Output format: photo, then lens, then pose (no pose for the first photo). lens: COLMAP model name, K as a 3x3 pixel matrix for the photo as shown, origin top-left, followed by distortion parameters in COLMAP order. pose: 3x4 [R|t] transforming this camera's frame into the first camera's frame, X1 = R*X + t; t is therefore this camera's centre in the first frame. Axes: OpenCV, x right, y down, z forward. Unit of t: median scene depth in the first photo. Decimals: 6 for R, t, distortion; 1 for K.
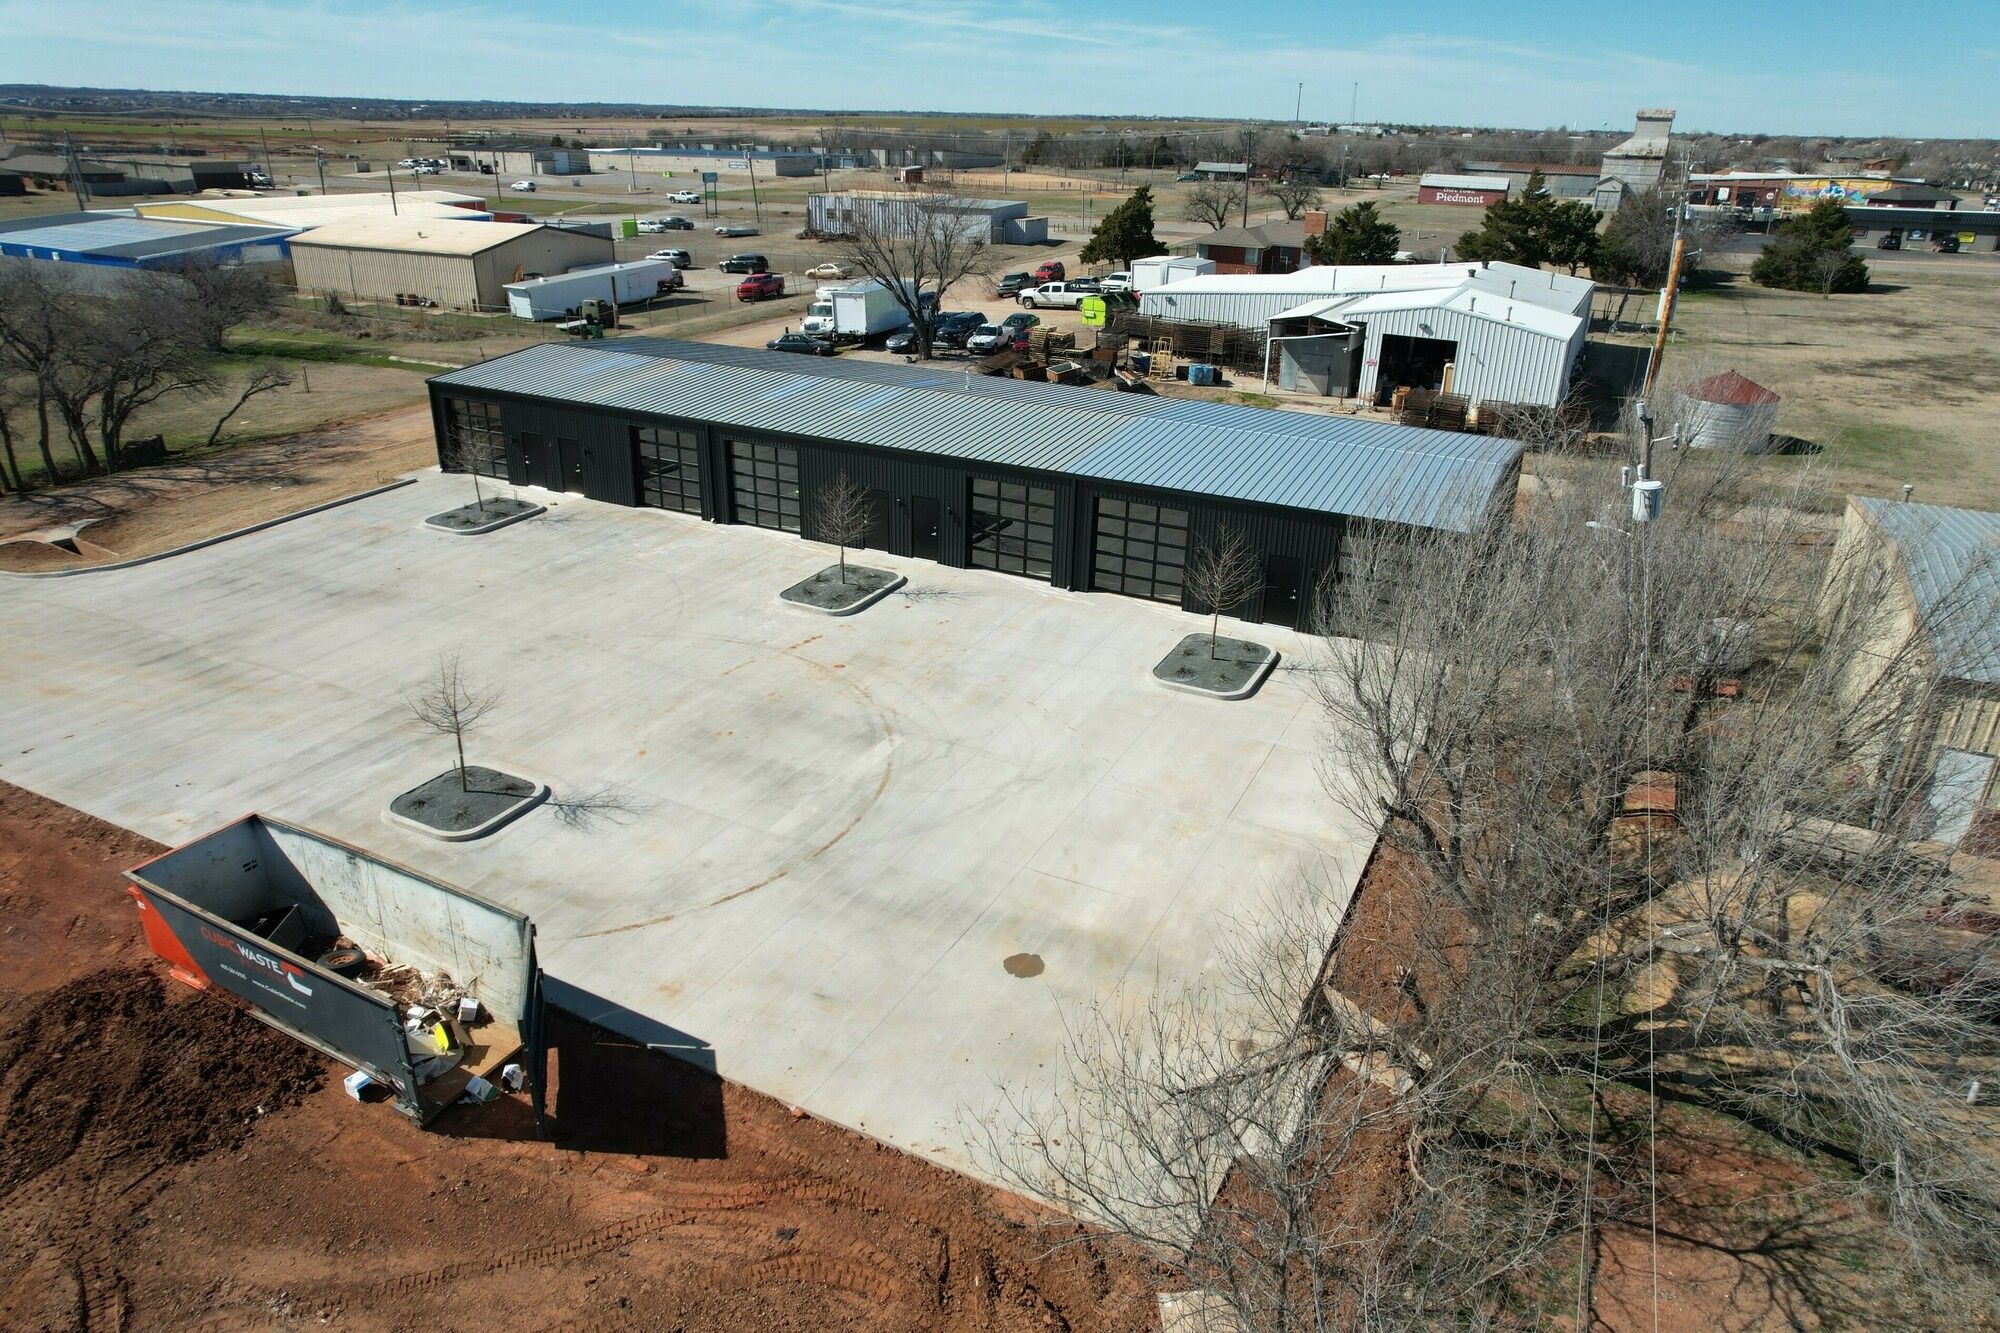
lens RADIAL K [[1277.3, 0, 1009.1], [0, 1277.3, 675.2], [0, 0, 1]] dist [-0.081377, 0.074807]
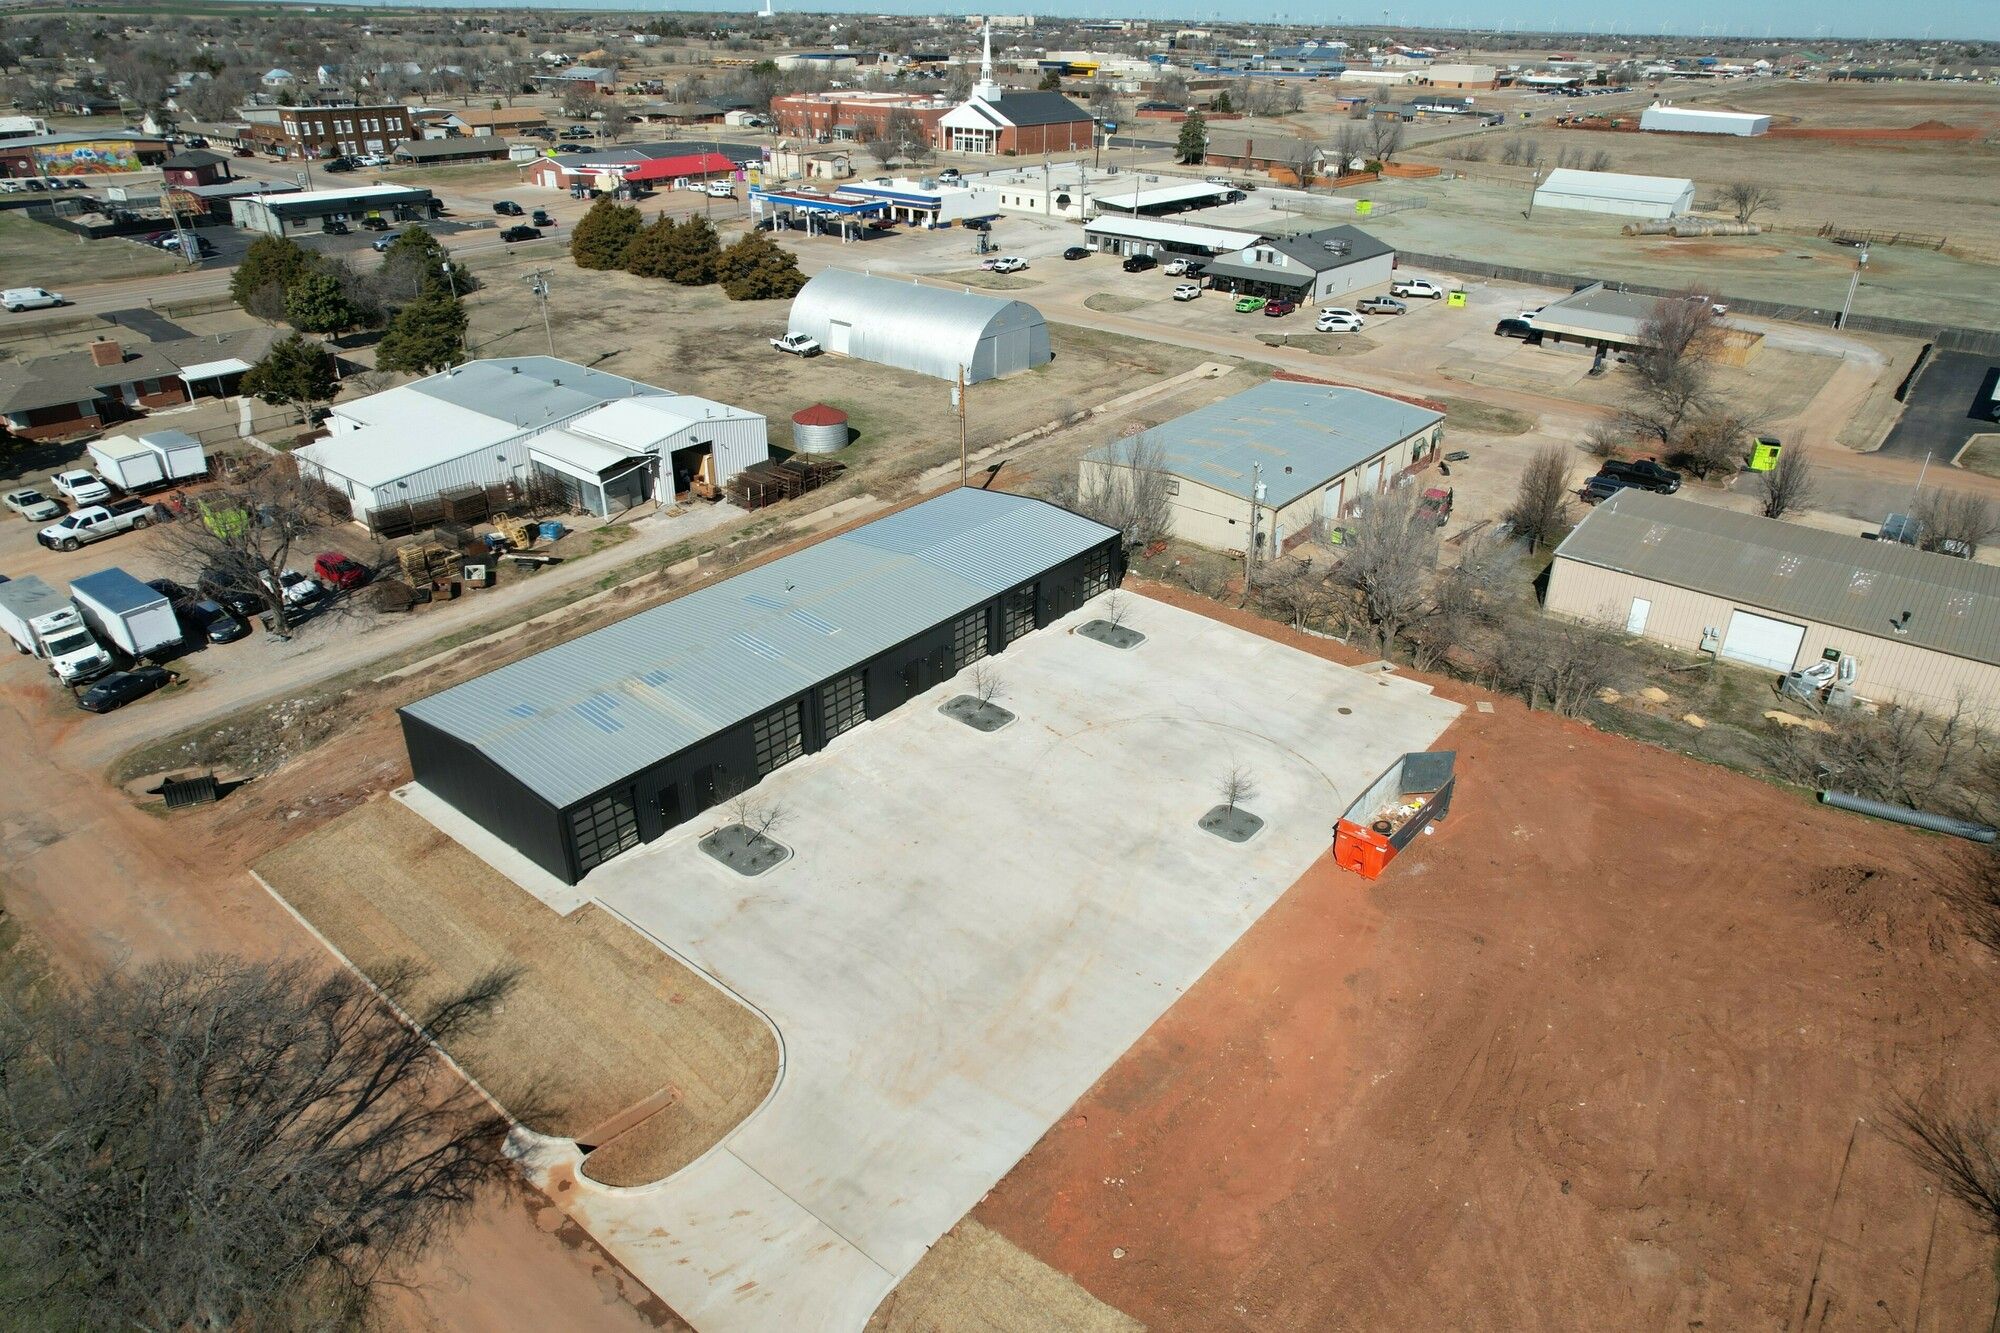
lens RADIAL K [[1277.3, 0, 1009.1], [0, 1277.3, 675.2], [0, 0, 1]] dist [-0.081377, 0.074807]
pose [[0.212113, -0.473906, 0.854647, -0.951199], [0.385090, 0.844318, 0.372603, -0.447261], [-0.898172, 0.250082, 0.361587, 0.226457]]
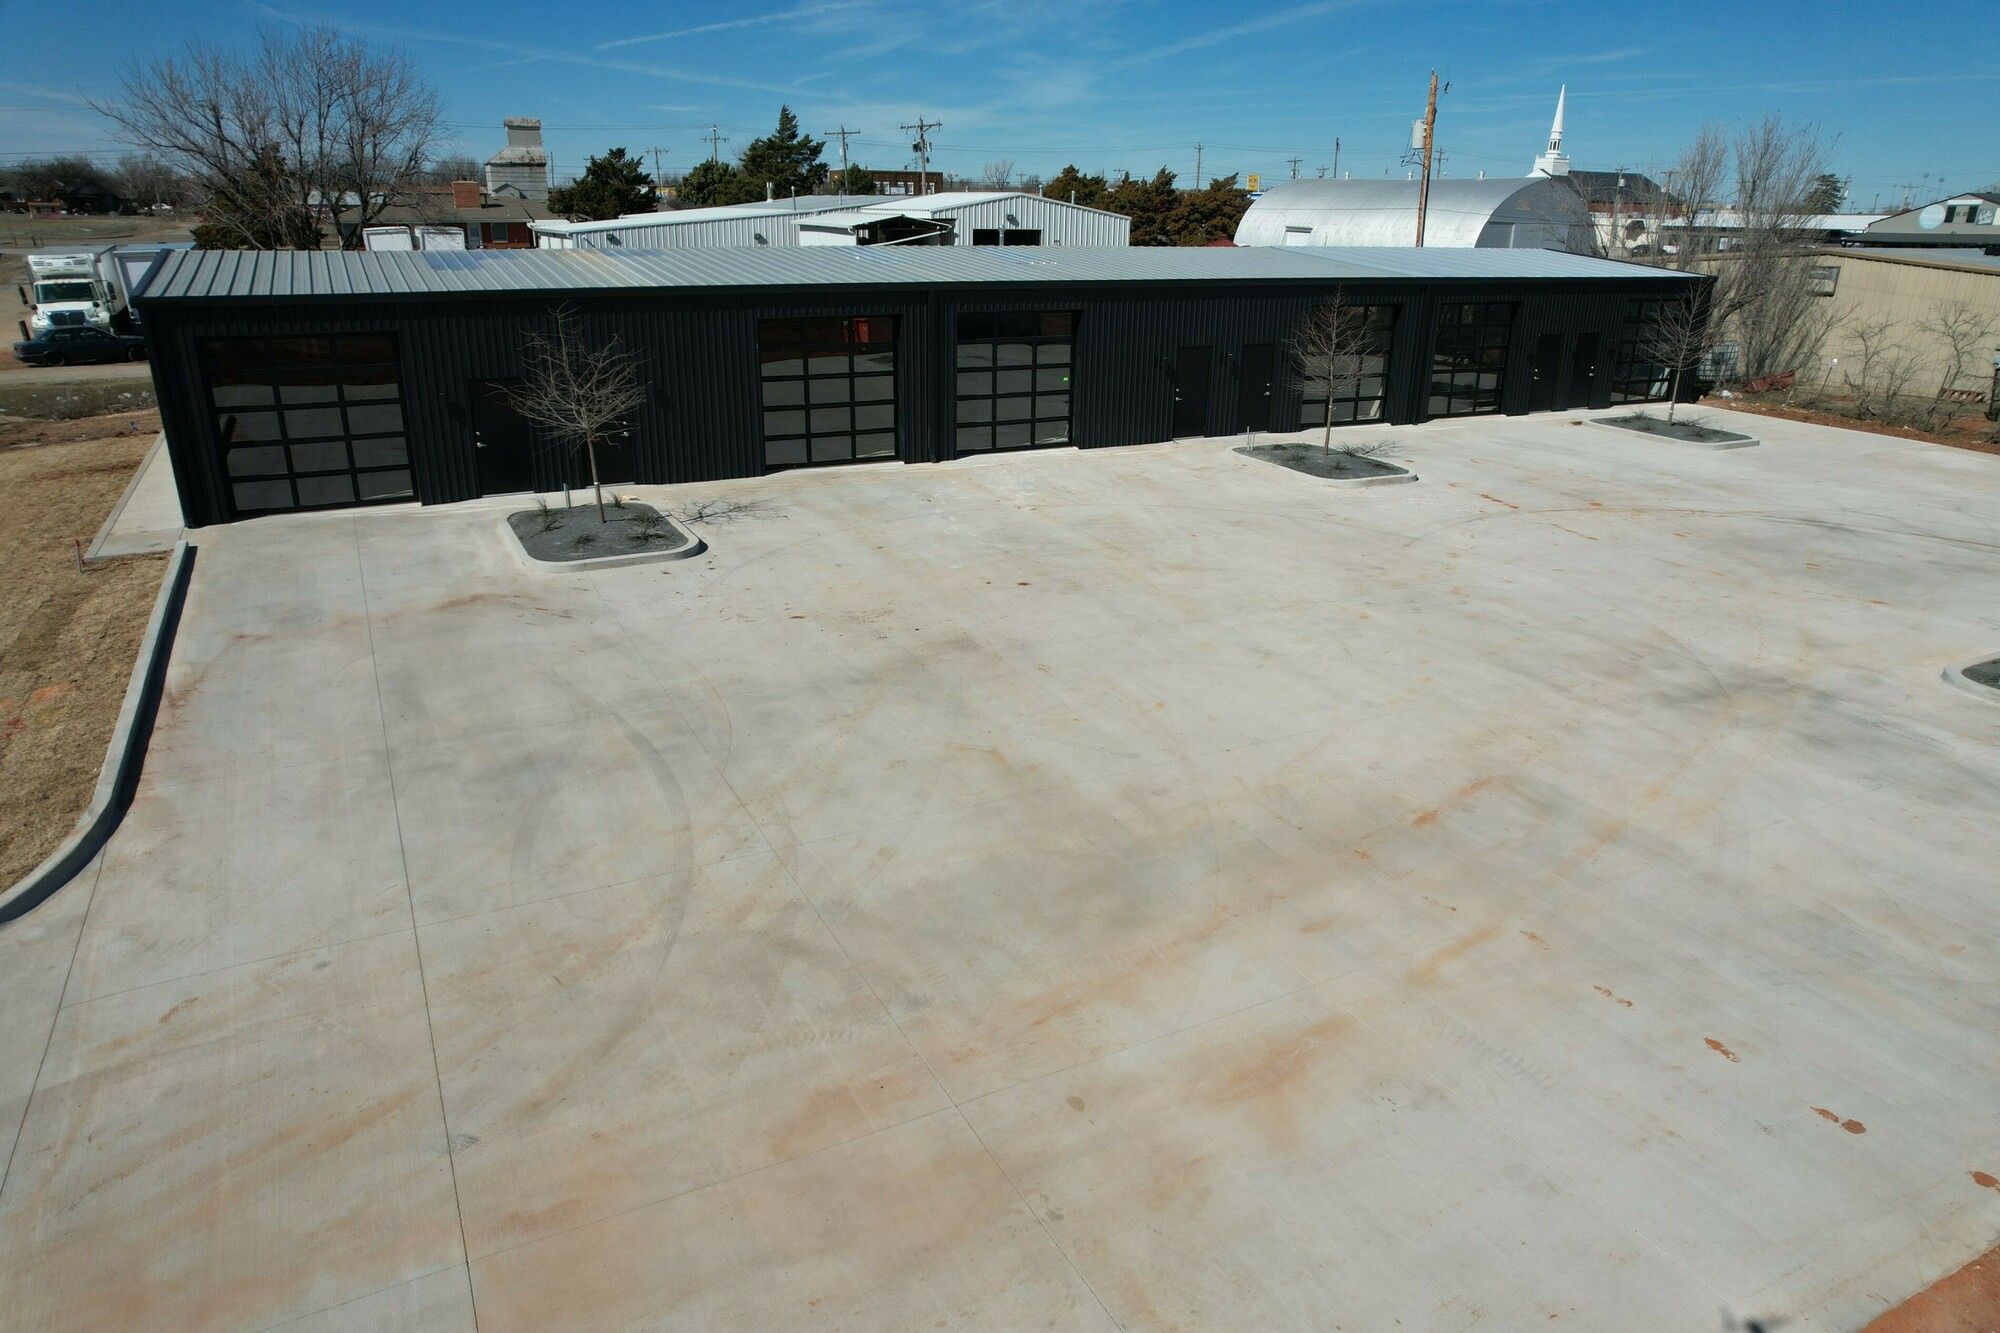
lens RADIAL K [[1277.3, 0, 1009.1], [0, 1277.3, 675.2], [0, 0, 1]] dist [-0.081377, 0.074807]
pose [[0.584602, -0.296020, 0.755389, -0.506632], [0.325185, 0.938495, 0.116112, -0.060855], [-0.743300, 0.177762, 0.644907, 0.440181]]
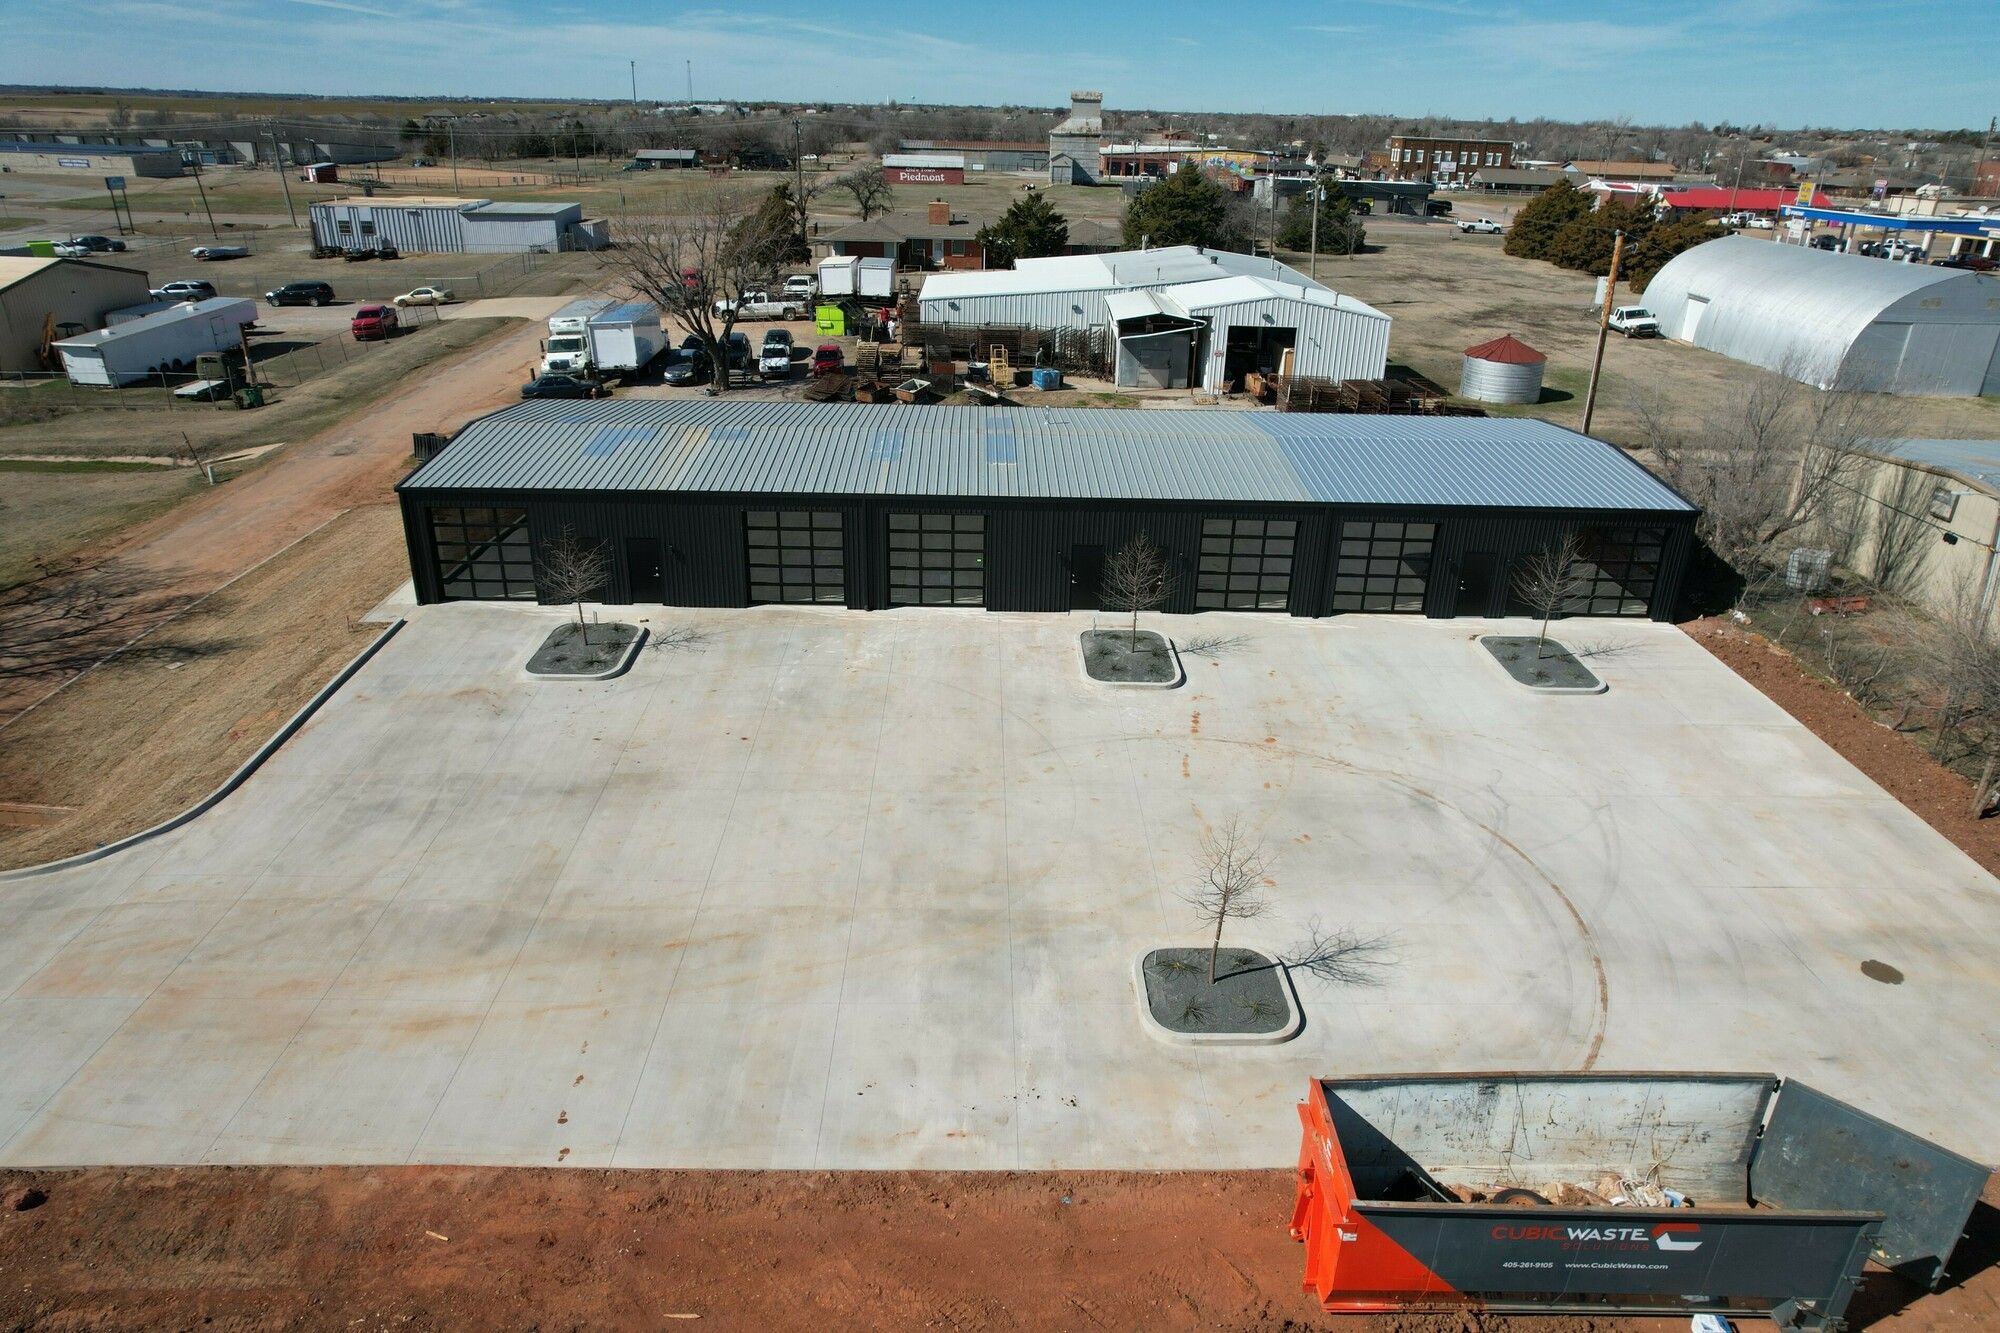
lens RADIAL K [[1277.3, 0, 1009.1], [0, 1277.3, 675.2], [0, 0, 1]] dist [-0.081377, 0.074807]
pose [[0.884677, -0.191360, 0.425121, -0.381627], [0.184860, 0.981114, 0.056937, -0.078762], [-0.427988, 0.028217, 0.903344, 0.129938]]
